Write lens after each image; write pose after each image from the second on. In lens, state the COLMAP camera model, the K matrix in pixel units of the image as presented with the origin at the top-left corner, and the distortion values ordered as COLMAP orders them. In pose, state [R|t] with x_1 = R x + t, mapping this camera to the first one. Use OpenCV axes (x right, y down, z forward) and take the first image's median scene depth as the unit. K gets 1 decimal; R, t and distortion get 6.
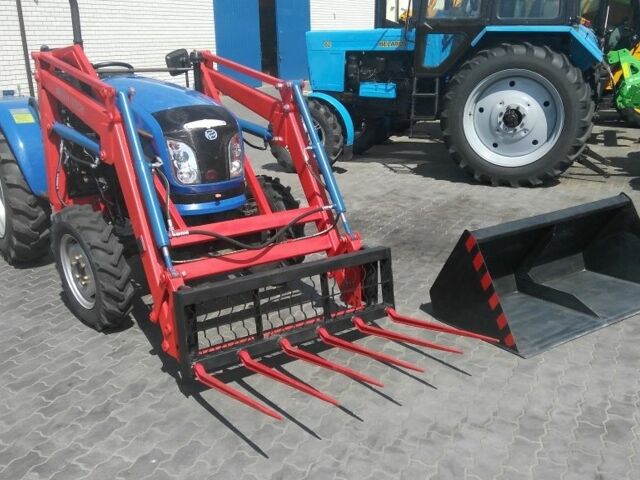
lens RADIAL K [[711.4, 0, 320.0], [0, 711.4, 240.0], [0, 0, 1]] dist [0.125775, -0.212238]
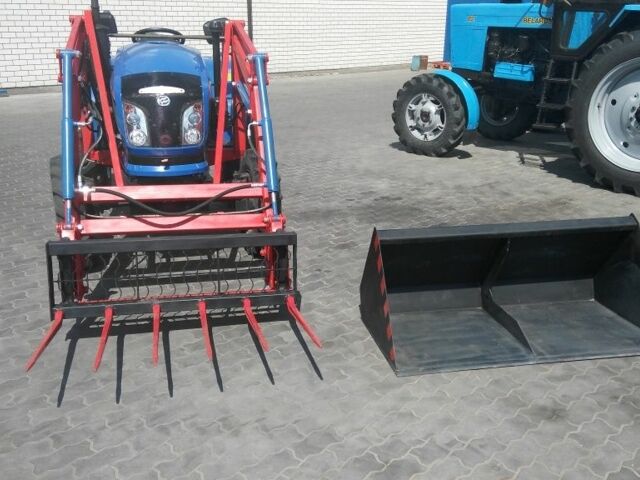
lens RADIAL K [[711.4, 0, 320.0], [0, 711.4, 240.0], [0, 0, 1]] dist [0.125775, -0.212238]
pose [[0.913846, 0.153566, -0.375904, 0.262129], [-0.139416, 0.988115, 0.064741, -0.025861], [0.381378, -0.006756, 0.924394, 0.066332]]
